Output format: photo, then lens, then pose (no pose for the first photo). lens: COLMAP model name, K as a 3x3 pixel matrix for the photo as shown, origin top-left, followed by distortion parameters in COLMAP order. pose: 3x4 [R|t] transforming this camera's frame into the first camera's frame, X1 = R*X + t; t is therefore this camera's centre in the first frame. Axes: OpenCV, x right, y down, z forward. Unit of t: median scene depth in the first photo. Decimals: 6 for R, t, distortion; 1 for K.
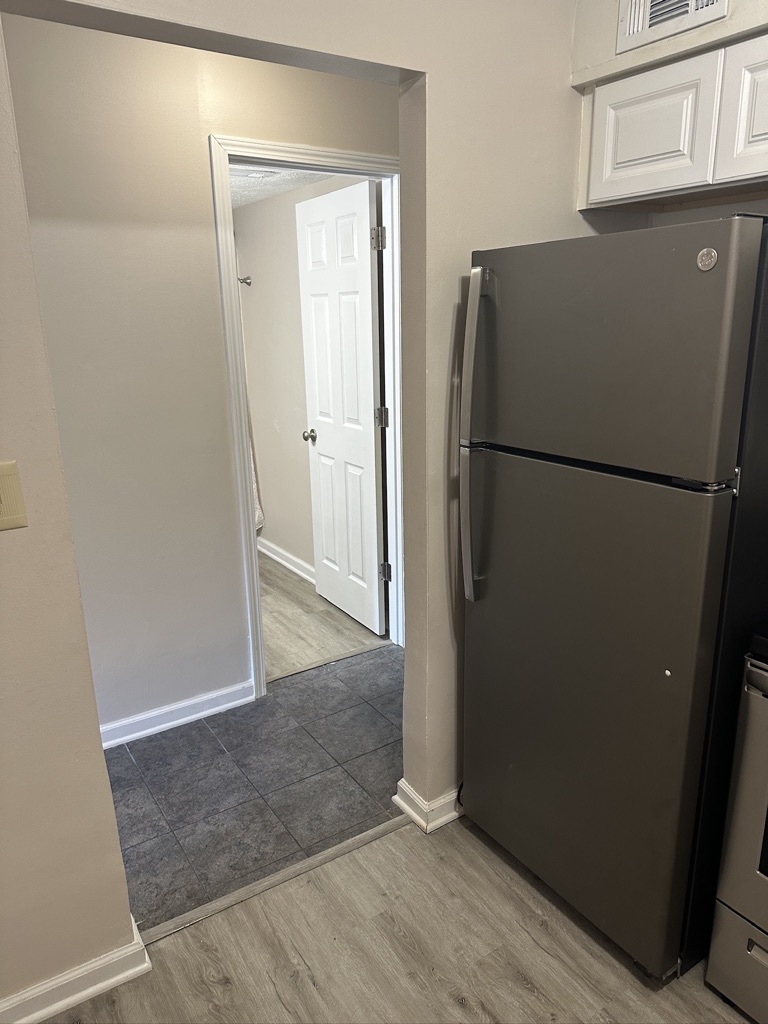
lens RADIAL K [[714.8, 0, 385.7], [0, 714.8, 514.1], [0, 0, 1]] dist [0.017987, -0.033511]
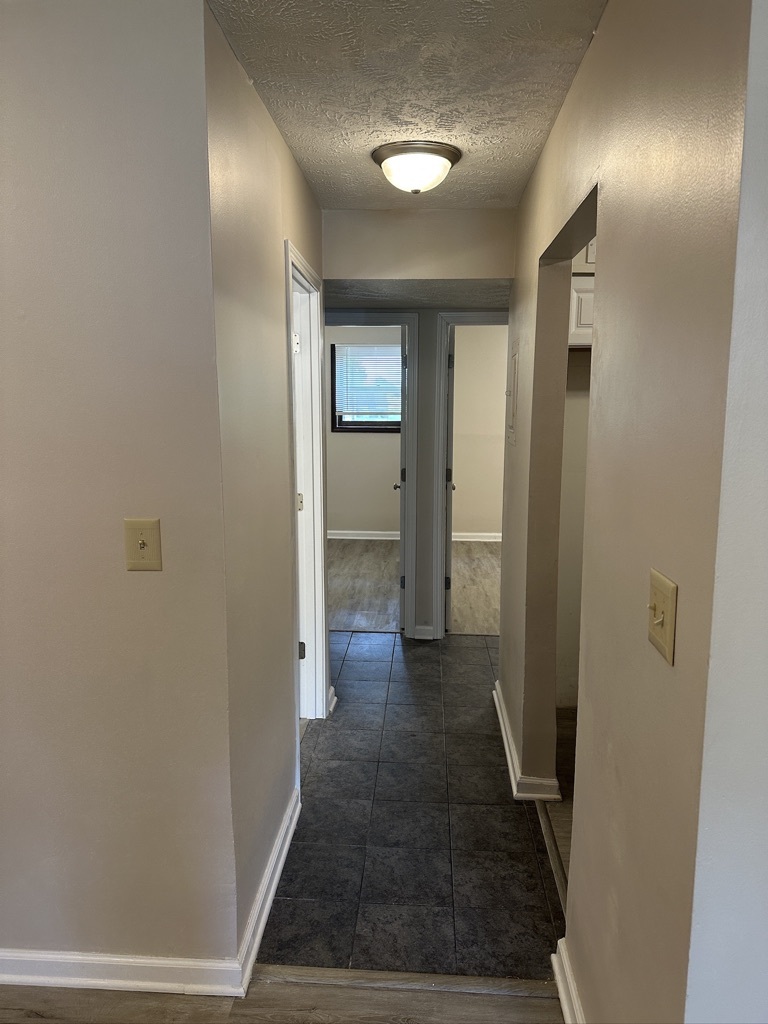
lens RADIAL K [[714.8, 0, 378.7], [0, 714.8, 509.5], [0, 0, 1]] dist [0.017987, -0.033511]
pose [[0.610564, -0.098037, 0.785876, -1.010621], [0.205406, 0.977955, -0.037586, -0.081661], [-0.764866, 0.184372, 0.617241, 0.324277]]
